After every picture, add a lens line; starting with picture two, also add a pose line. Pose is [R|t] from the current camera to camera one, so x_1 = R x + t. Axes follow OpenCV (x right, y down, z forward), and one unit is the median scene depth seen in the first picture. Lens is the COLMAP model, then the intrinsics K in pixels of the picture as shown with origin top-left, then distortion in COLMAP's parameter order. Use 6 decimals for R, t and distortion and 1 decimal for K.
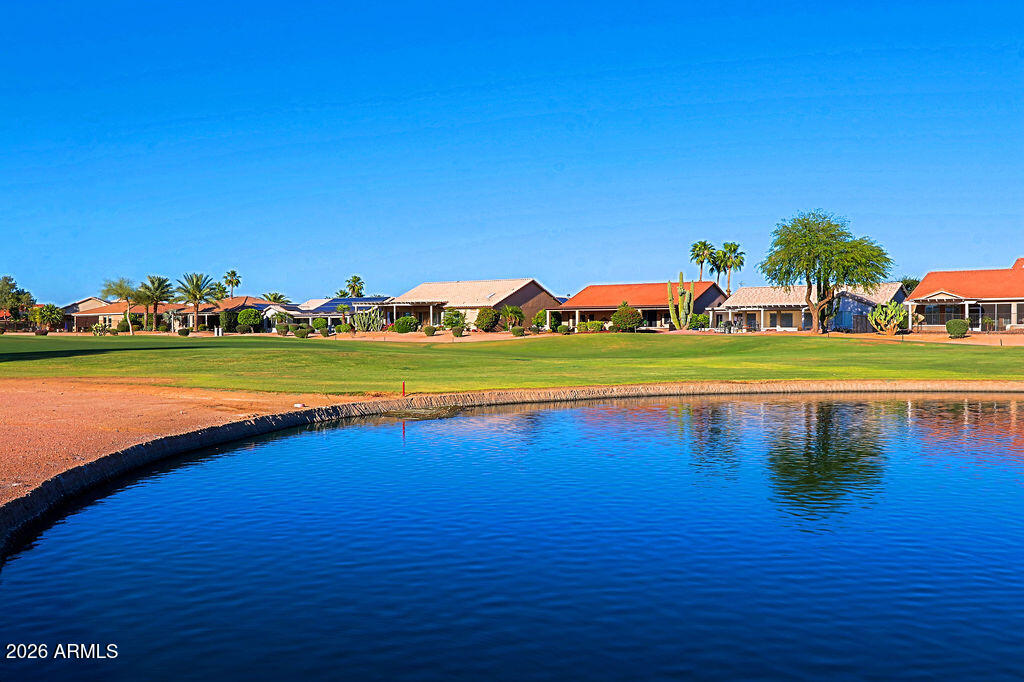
lens RADIAL K [[994.6, 0, 512.0], [0, 994.6, 341.0], [0, 0, 1]] dist [0.015227, 0.008512]
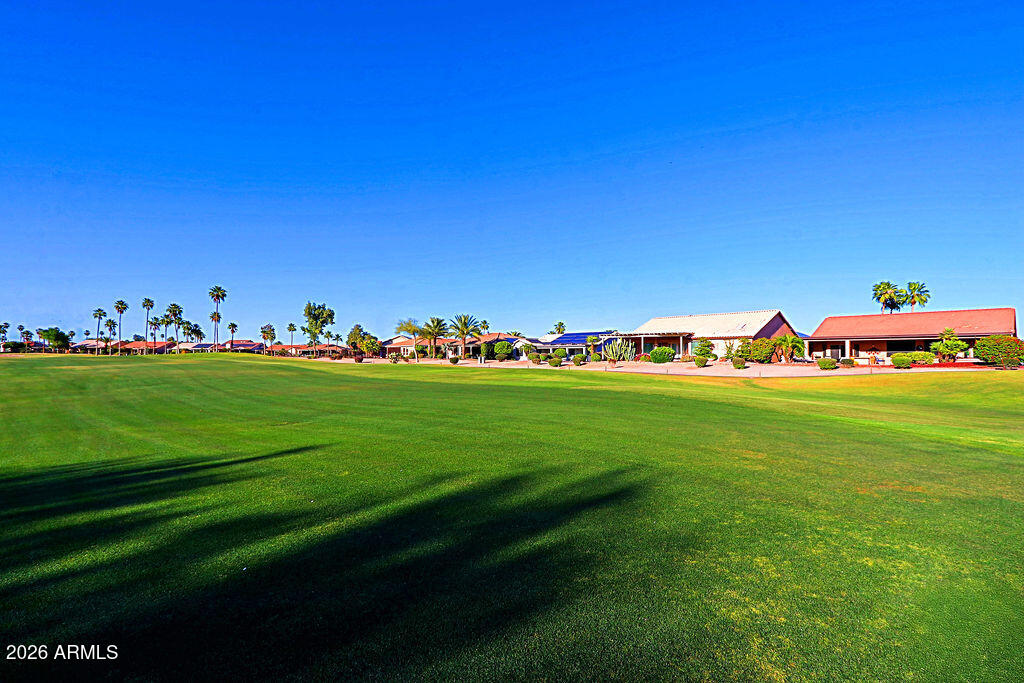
lens RADIAL K [[494.0, 0, 512.0], [0, 494.0, 341.5], [0, 0, 1]] dist [-0.010830, 0.000279]
pose [[0.978347, -0.003082, -0.206948, -0.119927], [-0.004770, 0.999288, -0.037428, -0.008294], [0.206916, 0.037605, 0.977636, 0.375797]]
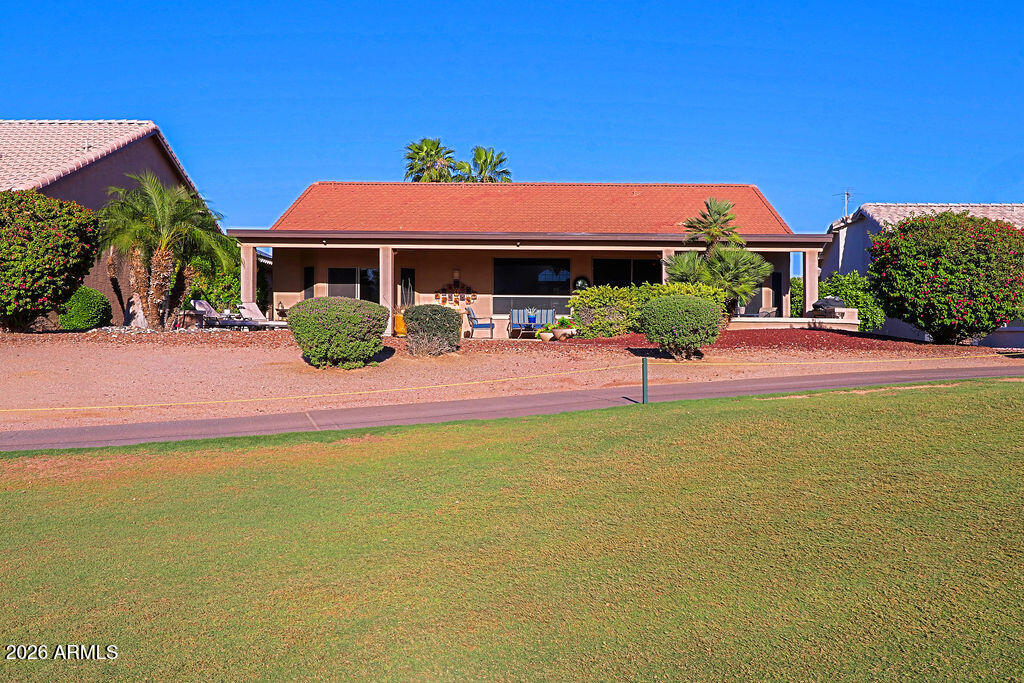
lens RADIAL K [[994.6, 0, 512.0], [0, 994.6, 341.5], [0, 0, 1]] dist [0.015227, 0.008512]
pose [[0.837825, 0.005433, 0.545912, -0.036486], [-0.008613, 0.999958, 0.003267, -0.006328], [-0.545871, -0.007439, 0.837836, 0.610462]]
